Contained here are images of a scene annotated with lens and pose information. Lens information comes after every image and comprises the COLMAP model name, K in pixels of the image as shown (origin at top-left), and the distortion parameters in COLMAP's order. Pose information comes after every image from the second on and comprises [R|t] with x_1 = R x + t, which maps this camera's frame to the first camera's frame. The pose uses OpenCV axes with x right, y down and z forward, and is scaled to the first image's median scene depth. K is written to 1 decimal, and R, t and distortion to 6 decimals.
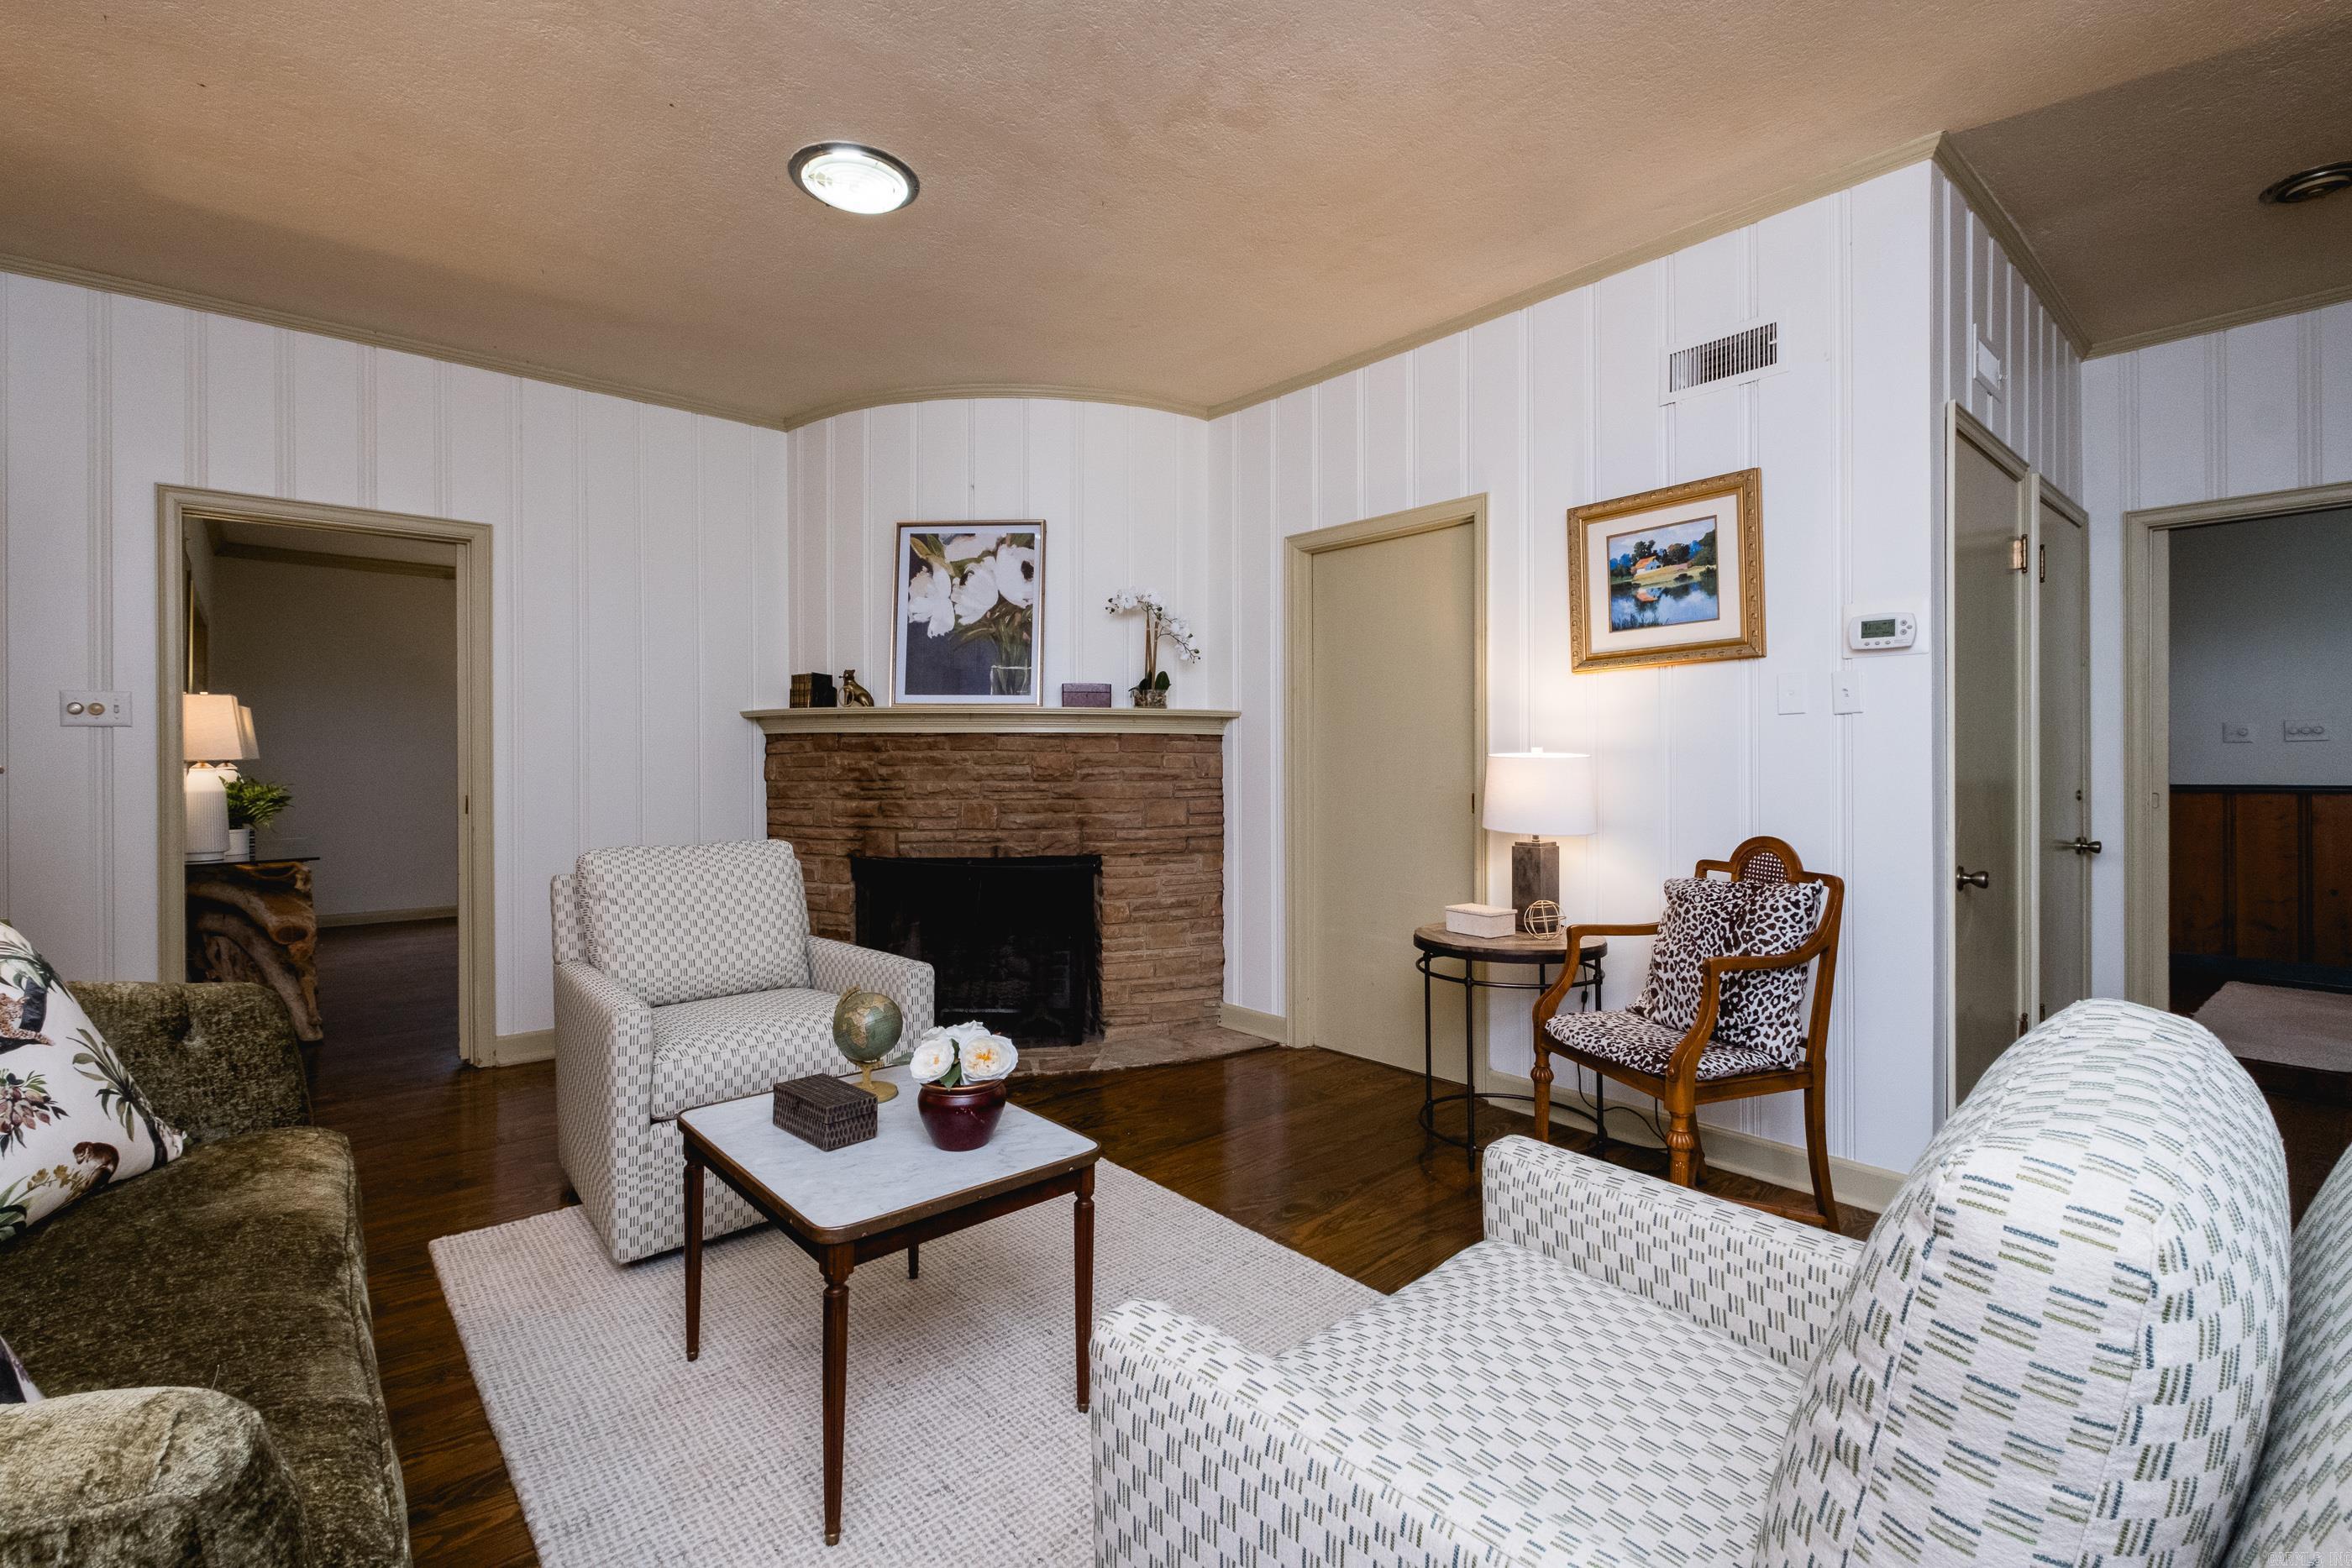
lens RADIAL K [[1024.4, 0, 1214.1], [0, 1024.4, 775.4], [0, 0, 1]] dist [0.005413, -0.004183]
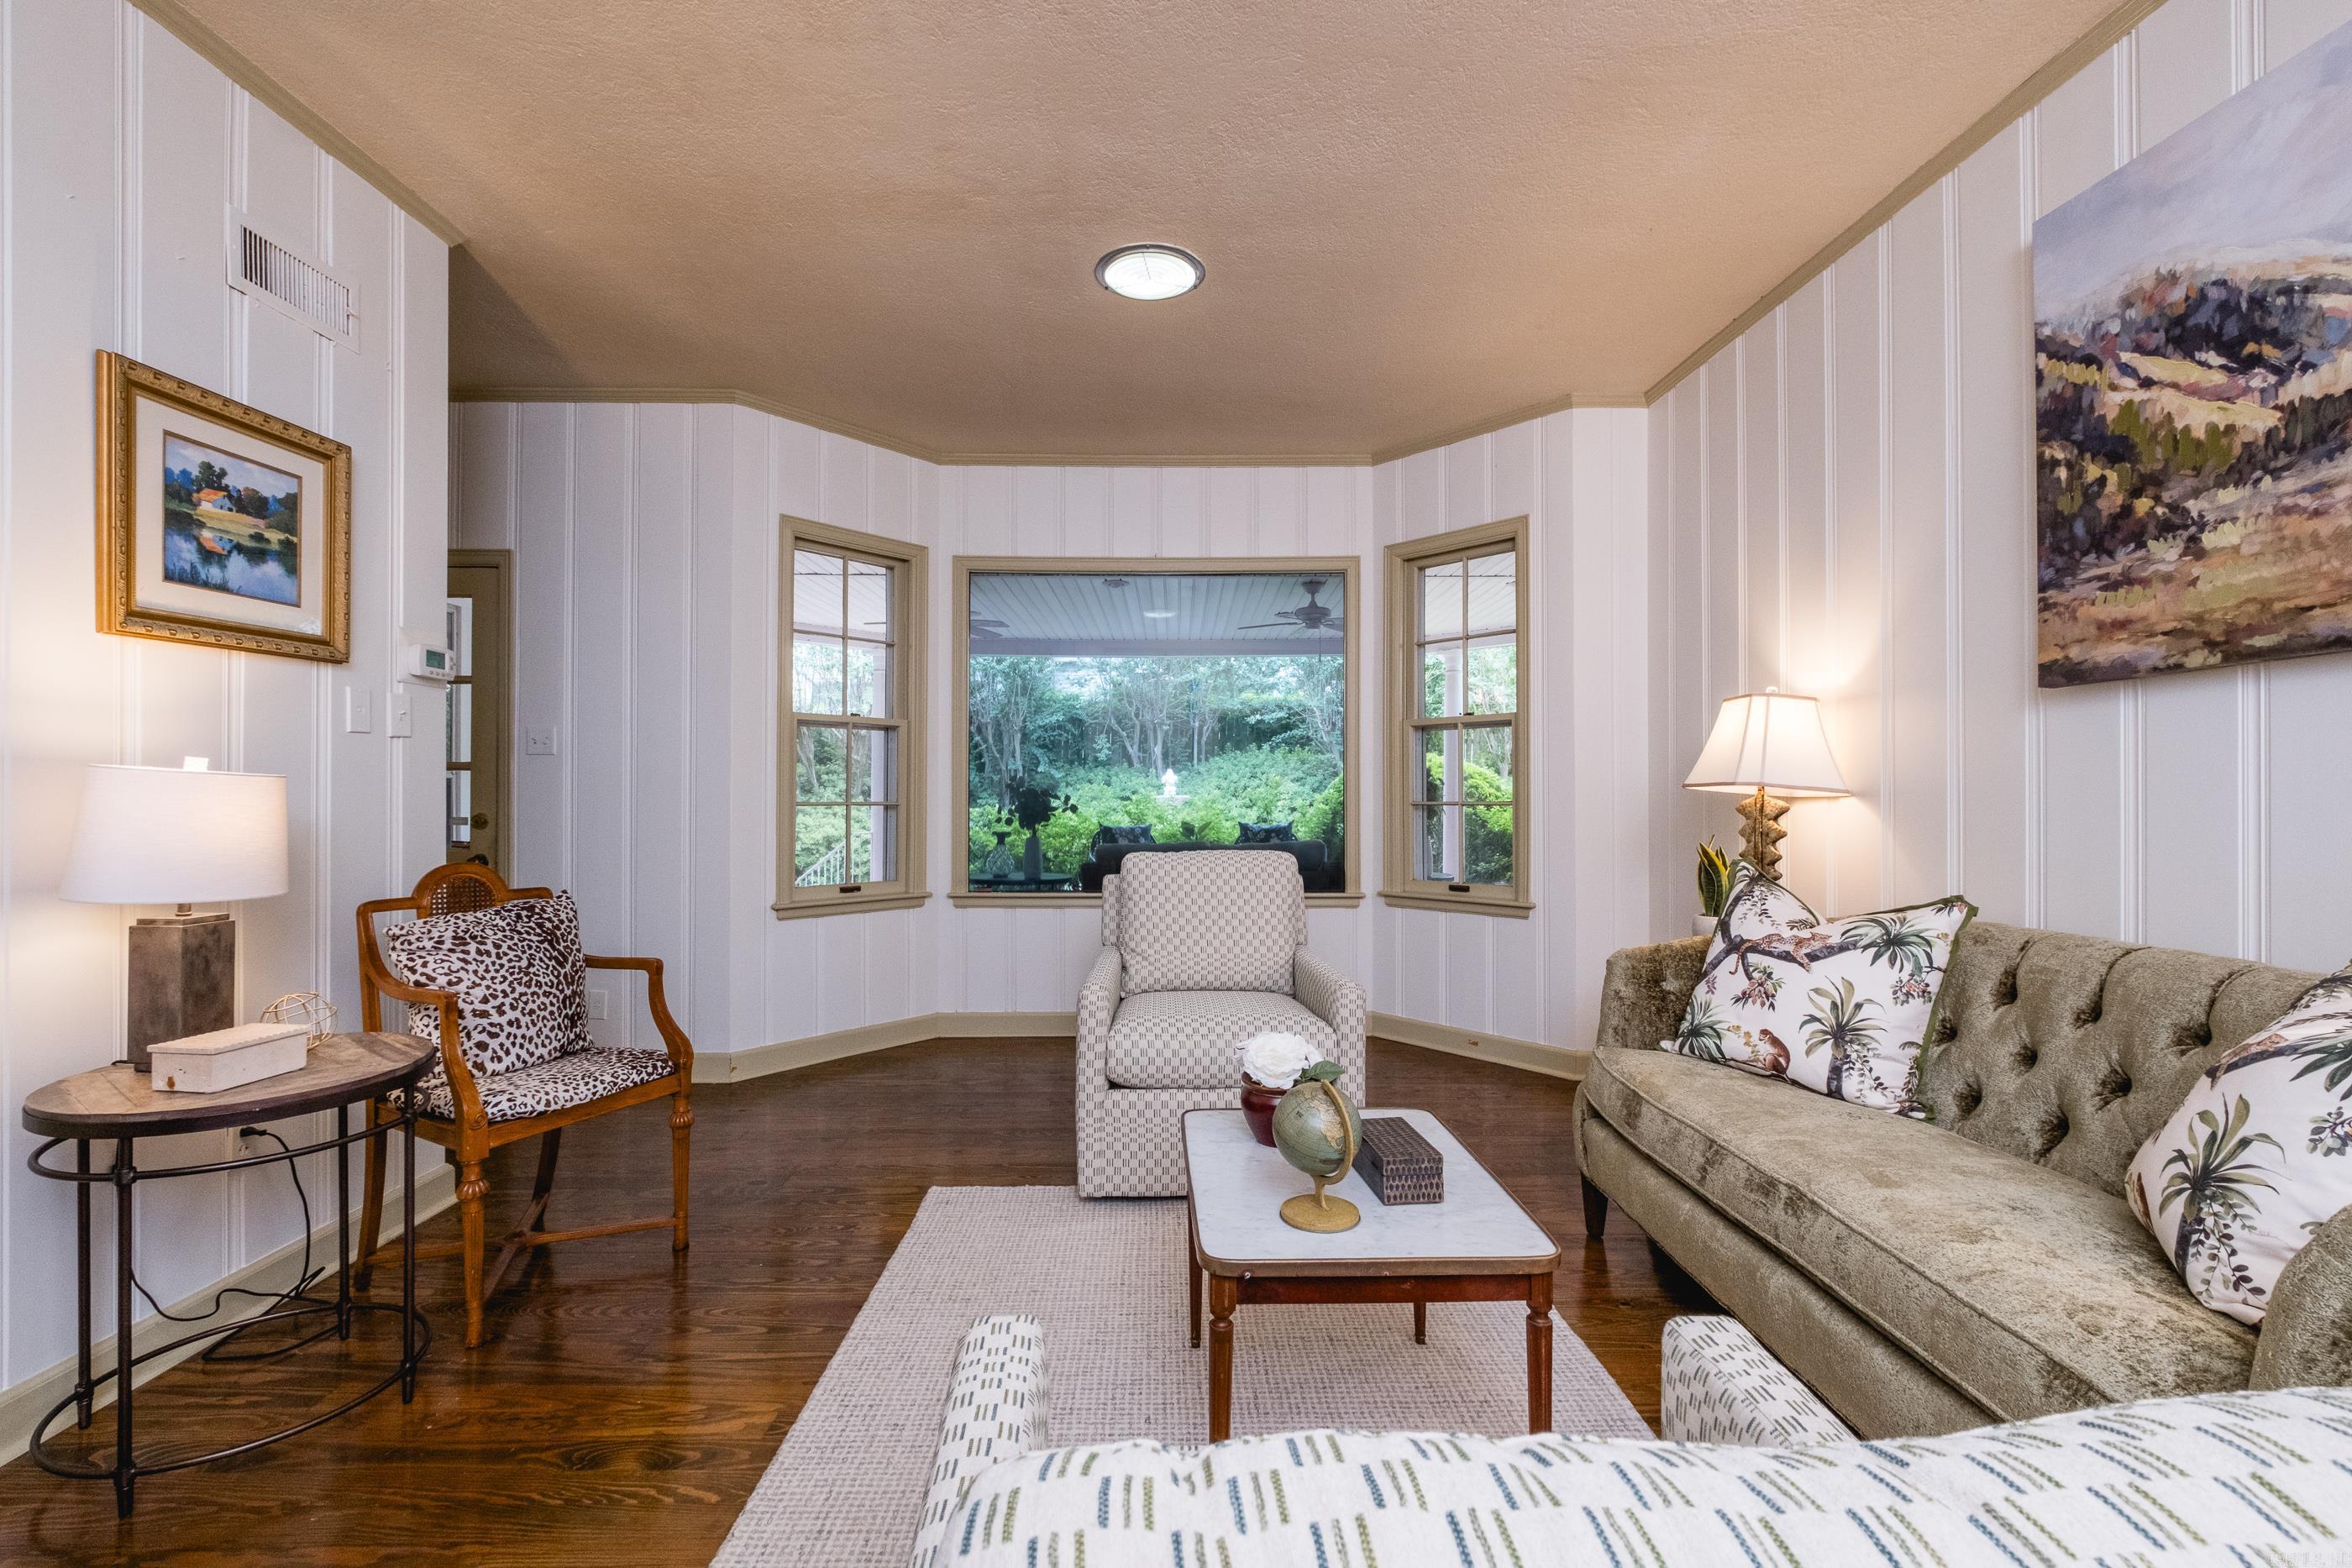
lens RADIAL K [[1024.4, 0, 1155.9], [0, 1024.4, 793.7], [0, 0, 1]] dist [0.005413, -0.004183]
pose [[-0.733516, -0.000342, 0.679672, -0.407019], [0.007482, 0.999935, 0.008578, -0.006275], [-0.679630, 0.011378, -0.733466, 0.851900]]
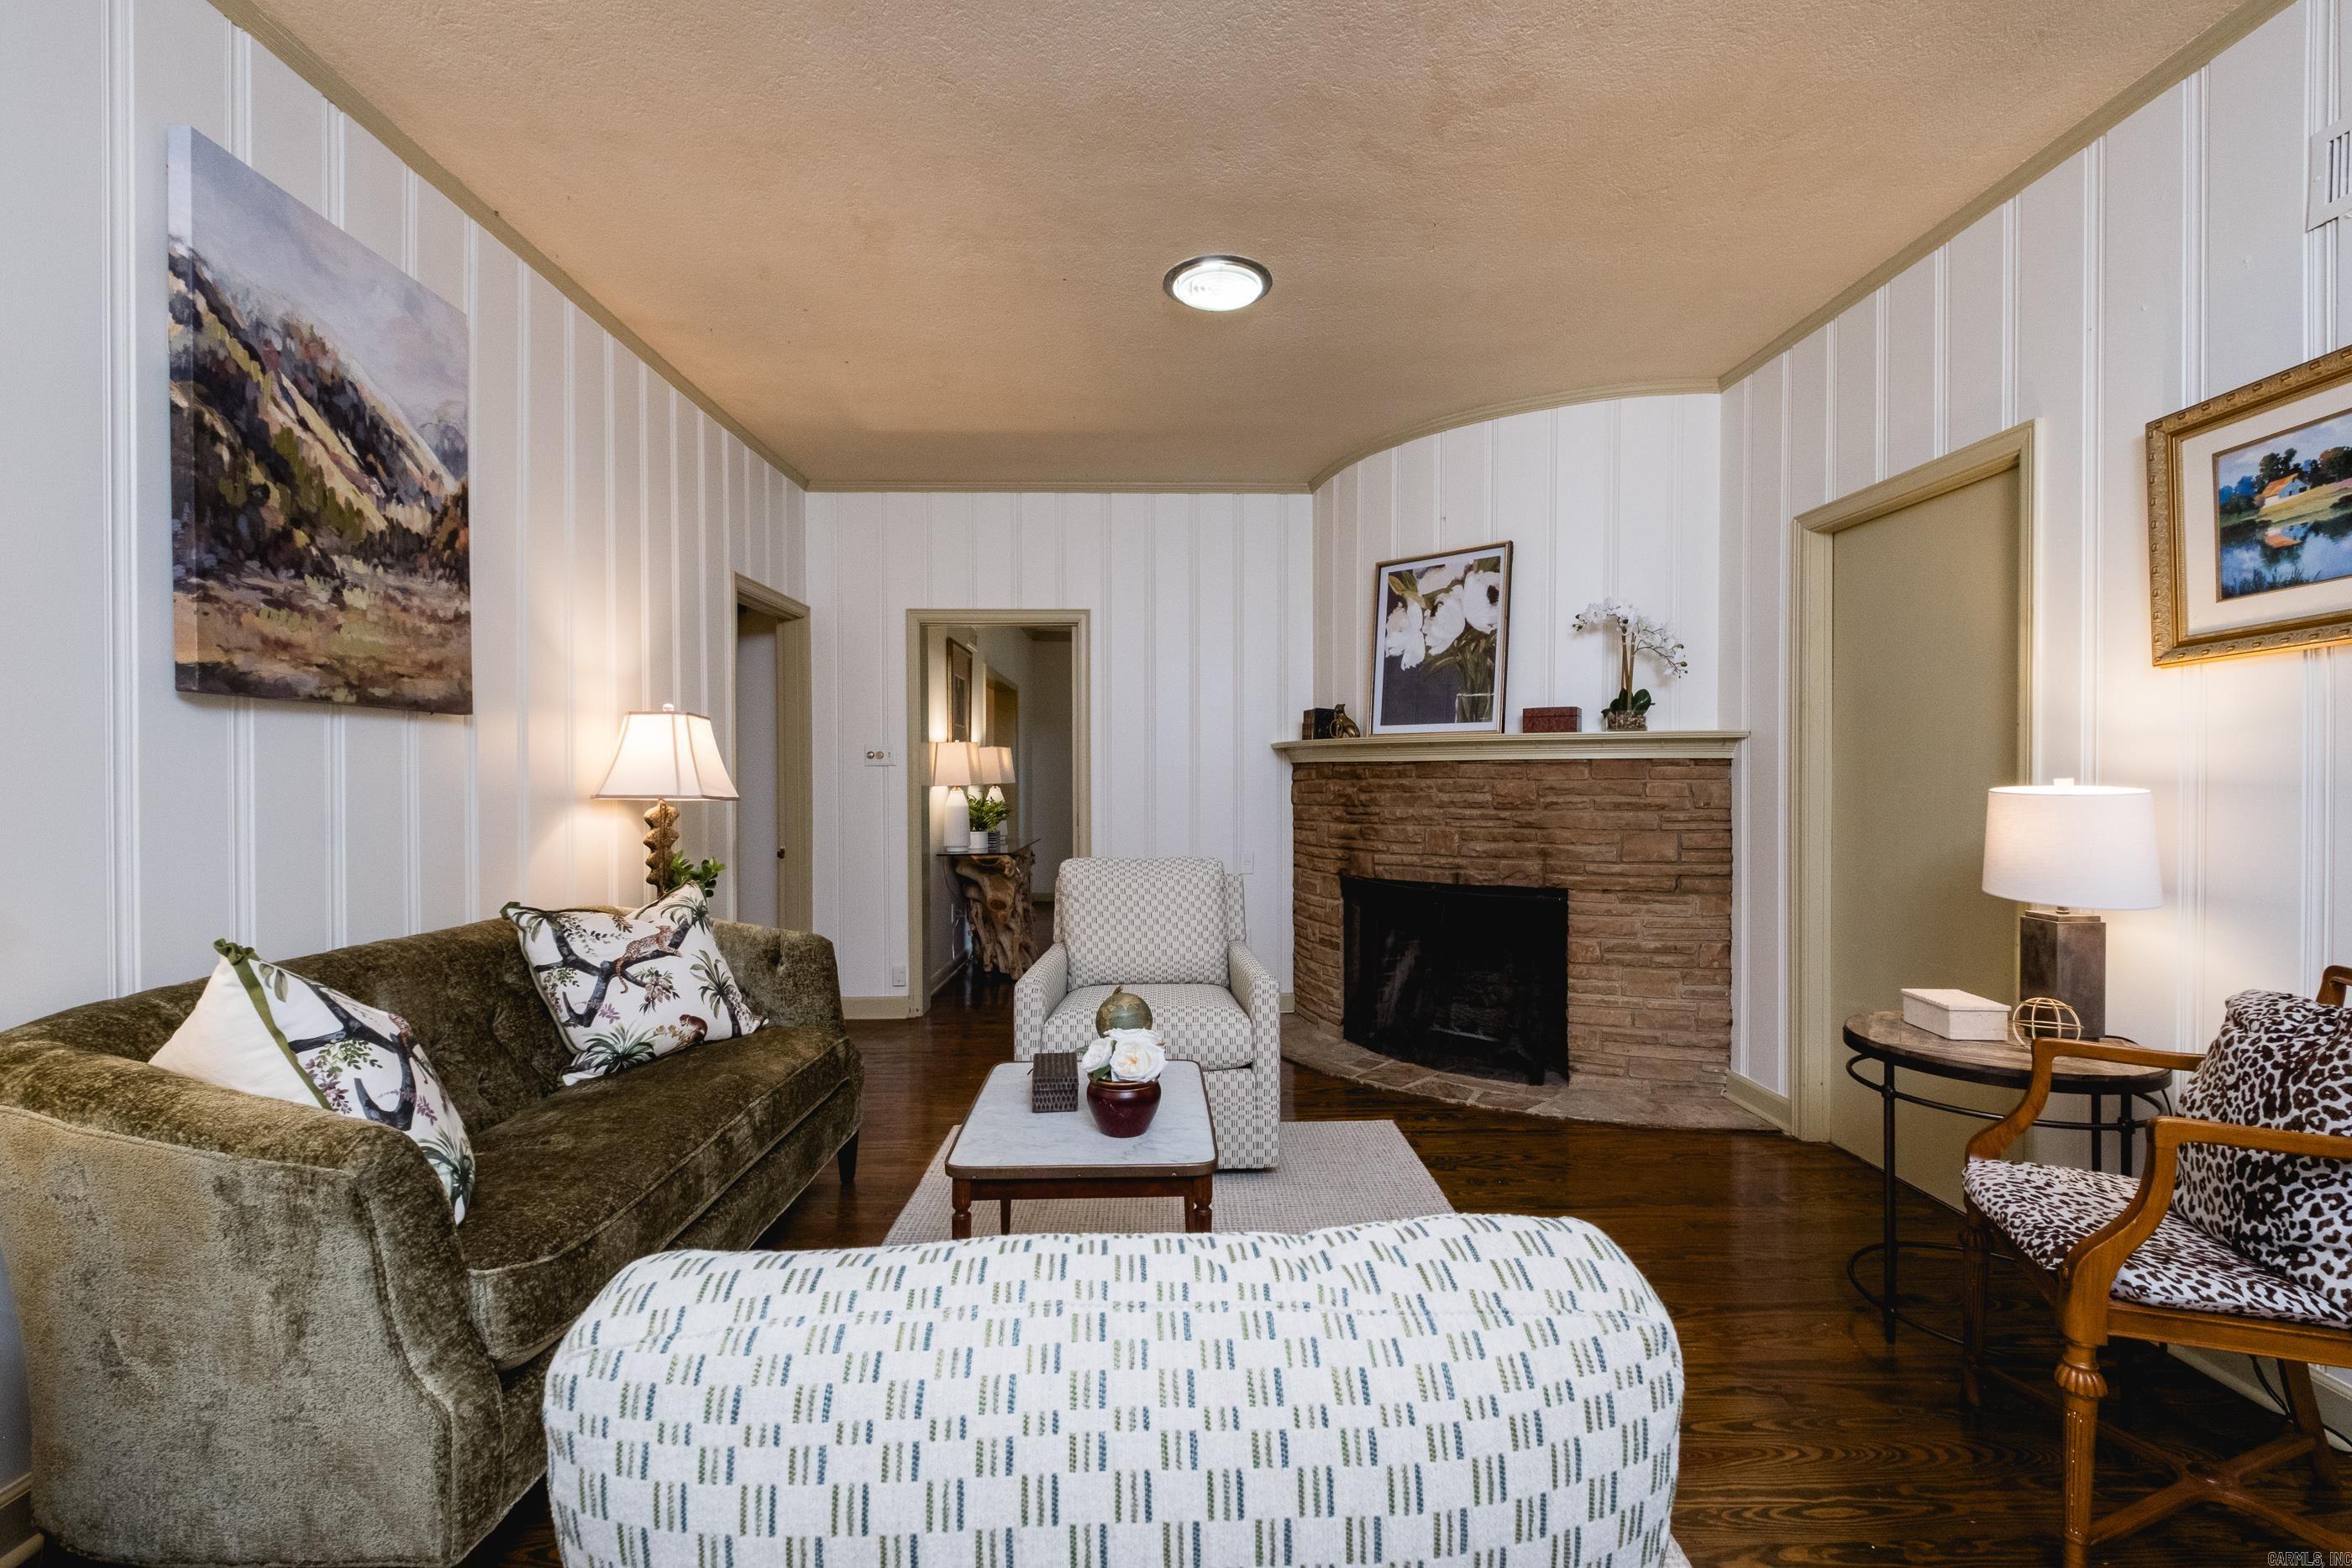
lens RADIAL K [[1024.4, 0, 1214.9], [0, 1024.4, 804.6], [0, 0, 1]] dist [0.005413, -0.004183]
pose [[0.770487, 0.016164, -0.637251, 0.253712], [-0.006699, 0.999829, 0.017261, -0.014469], [0.637420, -0.009031, 0.770463, 0.076081]]
